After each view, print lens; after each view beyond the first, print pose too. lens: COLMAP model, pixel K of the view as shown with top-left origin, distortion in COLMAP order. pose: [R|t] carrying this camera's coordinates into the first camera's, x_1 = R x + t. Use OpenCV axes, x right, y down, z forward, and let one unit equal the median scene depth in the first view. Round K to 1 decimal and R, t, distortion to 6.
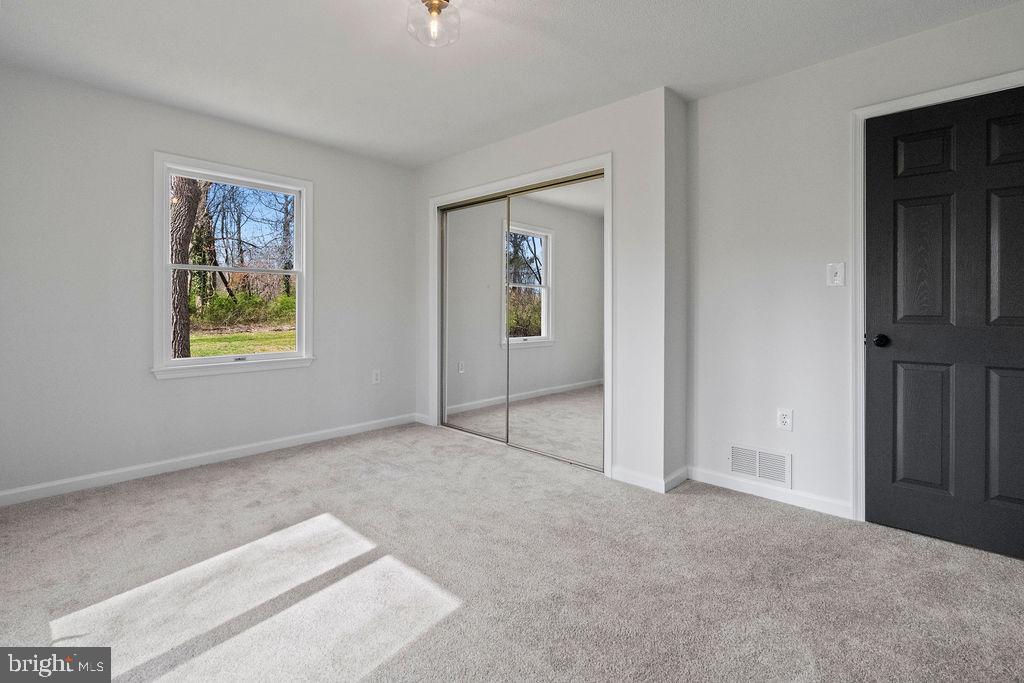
lens RADIAL K [[479.6, 0, 513.2], [0, 479.6, 309.9], [0, 0, 1]] dist [-0.002746, 0.000575]
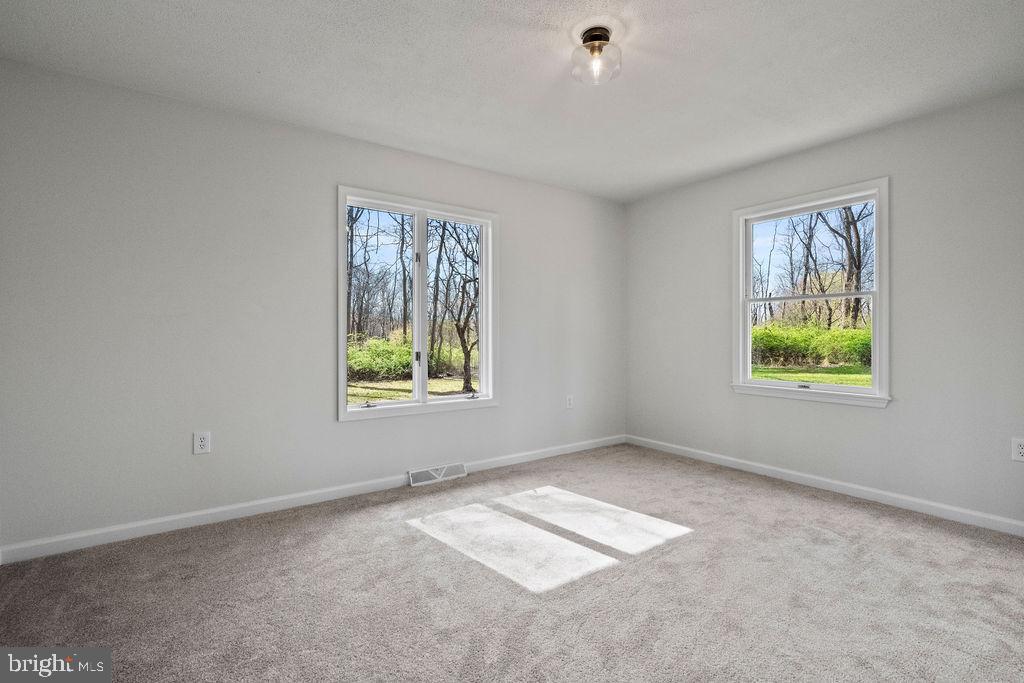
lens RADIAL K [[474.2, 0, 515.0], [0, 474.2, 339.2], [0, 0, 1]] dist [-0.005052, 0.000389]
pose [[-0.200439, 0.003081, -0.979701, 0.733923], [-0.005528, 0.999976, 0.004275, 0.004198], [0.979691, 0.006273, -0.200417, 0.858051]]
